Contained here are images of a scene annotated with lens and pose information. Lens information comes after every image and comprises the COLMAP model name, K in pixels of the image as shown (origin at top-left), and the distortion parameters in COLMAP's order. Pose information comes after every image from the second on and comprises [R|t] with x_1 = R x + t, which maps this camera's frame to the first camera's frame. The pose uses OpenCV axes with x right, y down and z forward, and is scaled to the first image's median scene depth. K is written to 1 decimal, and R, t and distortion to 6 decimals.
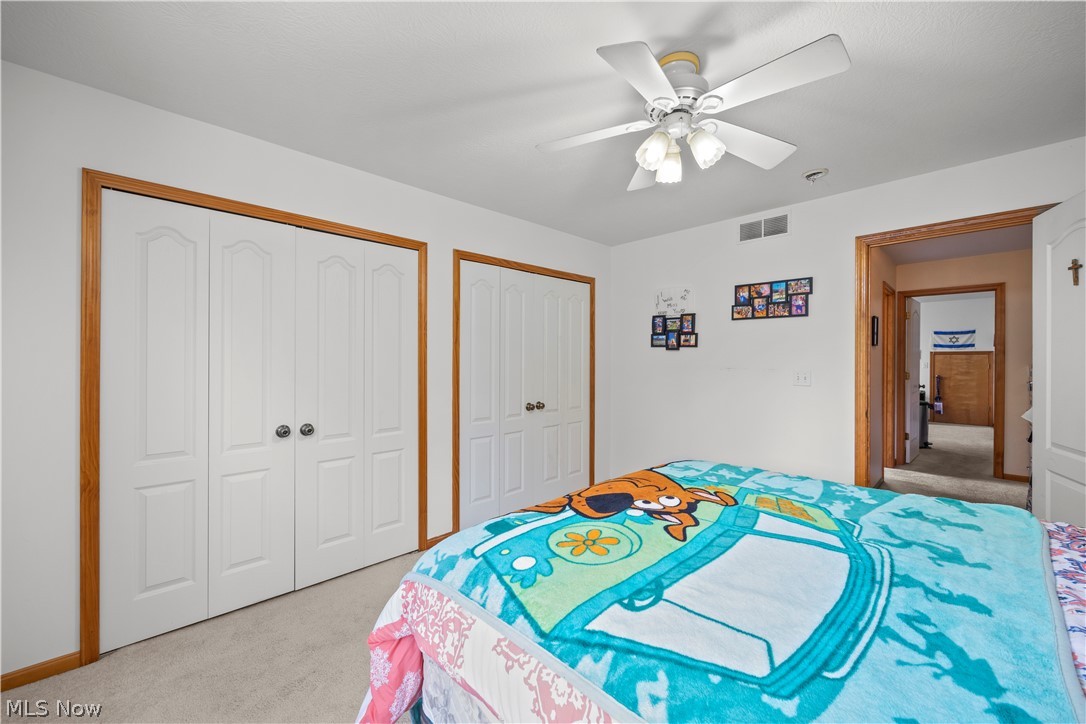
lens RADIAL K [[428.6, 0, 545.4], [0, 428.6, 359.8], [0, 0, 1]] dist [0.001223, 0.000069]
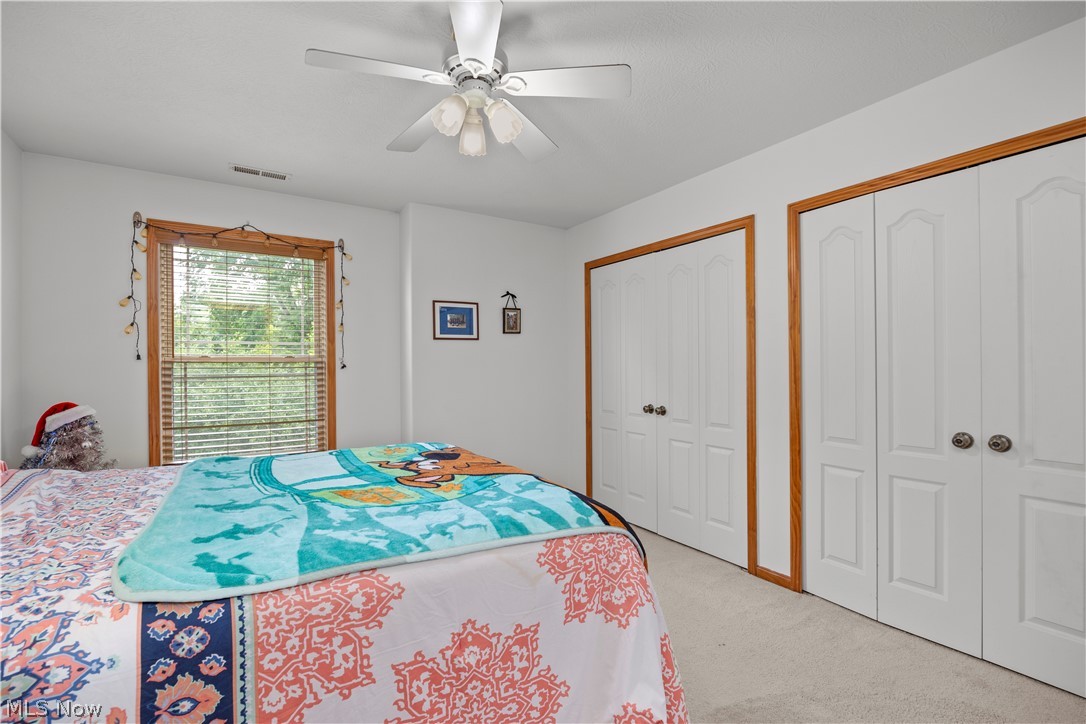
lens RADIAL K [[493.3, 0, 544.5], [0, 493.3, 365.9], [0, 0, 1]] dist [-0.009129, -0.000223]
pose [[-0.200901, 0.001036, -0.979611, 1.364394], [0.008195, 0.999966, -0.000623, 0.045148], [0.979577, -0.008153, -0.200903, 1.396329]]
